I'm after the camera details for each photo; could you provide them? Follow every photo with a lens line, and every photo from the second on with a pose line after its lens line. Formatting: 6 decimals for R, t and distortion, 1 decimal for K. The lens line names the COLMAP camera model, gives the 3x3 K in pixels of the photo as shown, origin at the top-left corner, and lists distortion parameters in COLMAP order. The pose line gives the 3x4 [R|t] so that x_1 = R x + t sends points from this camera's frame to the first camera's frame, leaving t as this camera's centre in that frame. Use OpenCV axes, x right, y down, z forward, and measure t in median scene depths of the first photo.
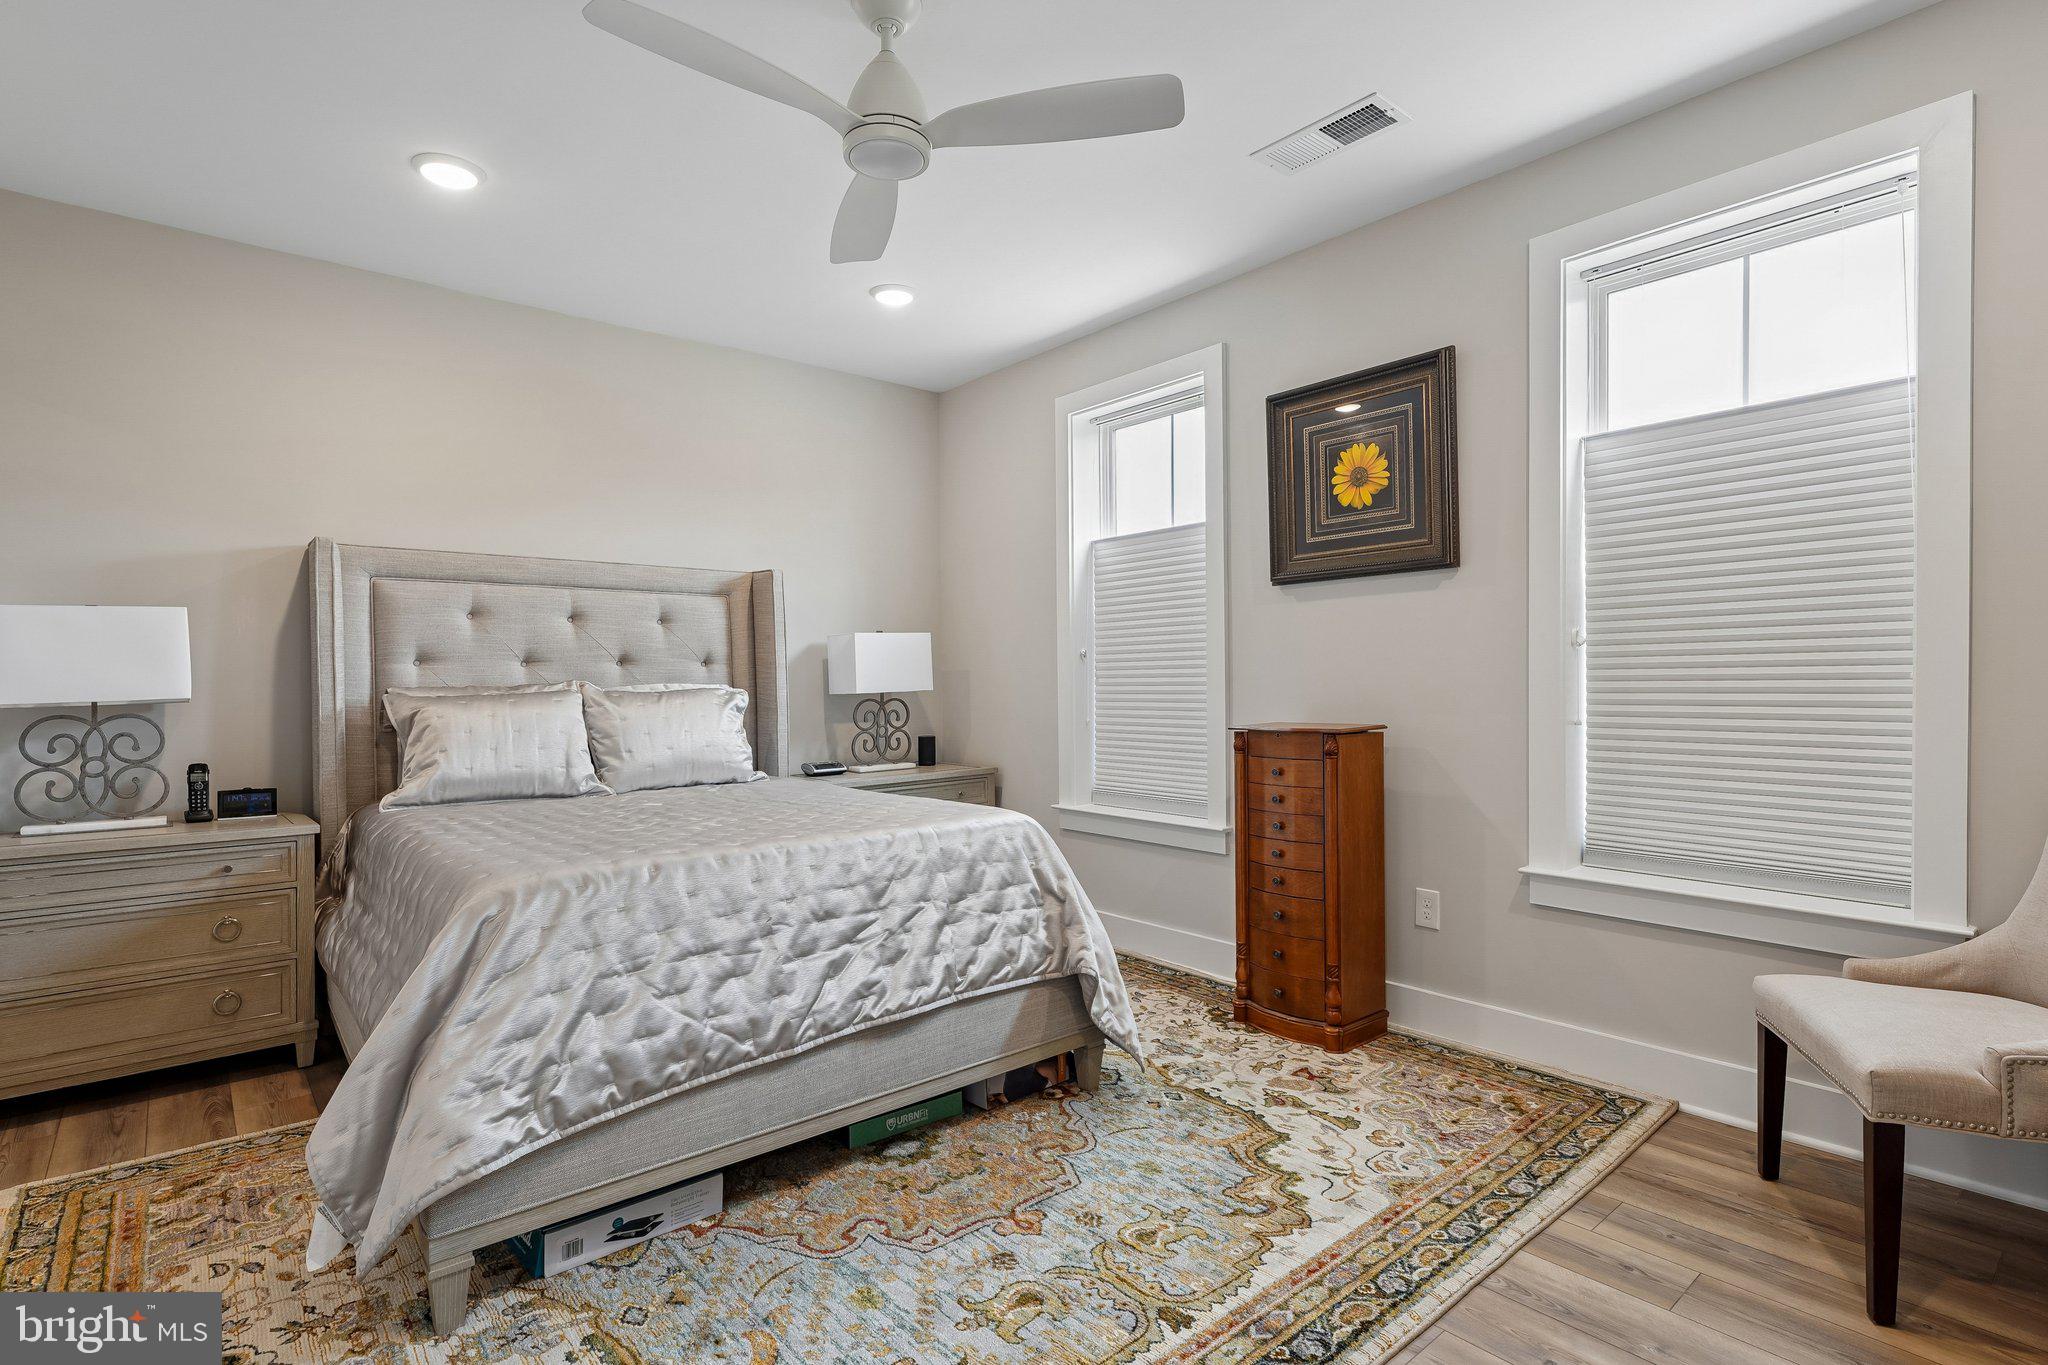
lens RADIAL K [[989.5, 0, 1008.0], [0, 989.5, 686.4], [0, 0, 1]] dist [0.009829, -0.002854]
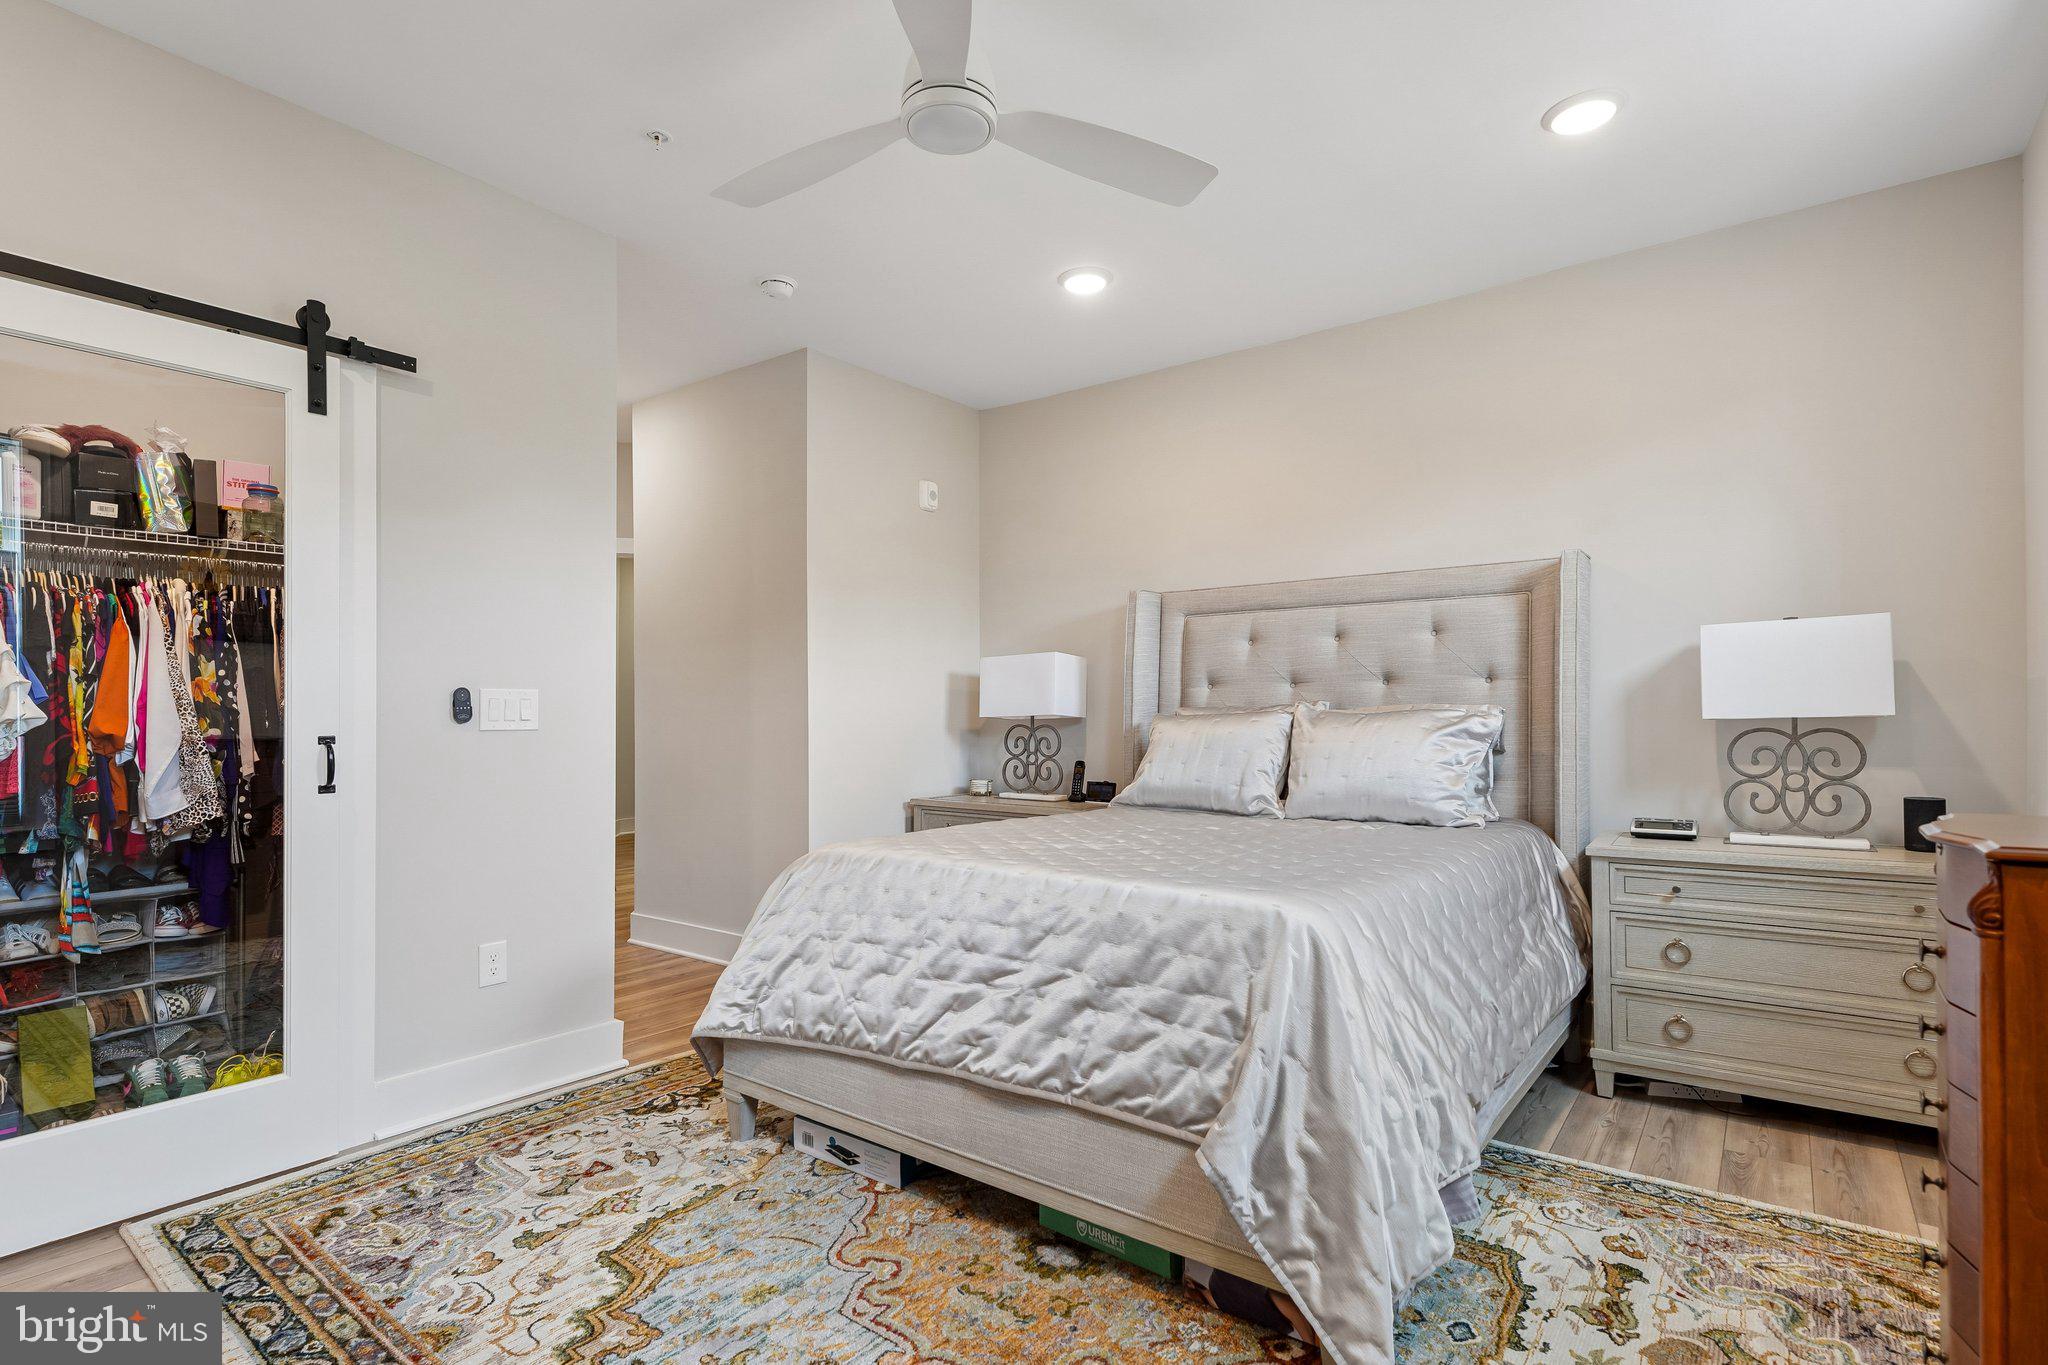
lens RADIAL K [[989.5, 0, 1013.3], [0, 989.5, 693.7], [0, 0, 1]] dist [0.009829, -0.002854]
pose [[0.224167, -0.011256, -0.974486, 0.707292], [-0.001250, 0.999929, -0.011838, -0.001922], [0.974550, 0.003872, 0.224137, 0.767705]]
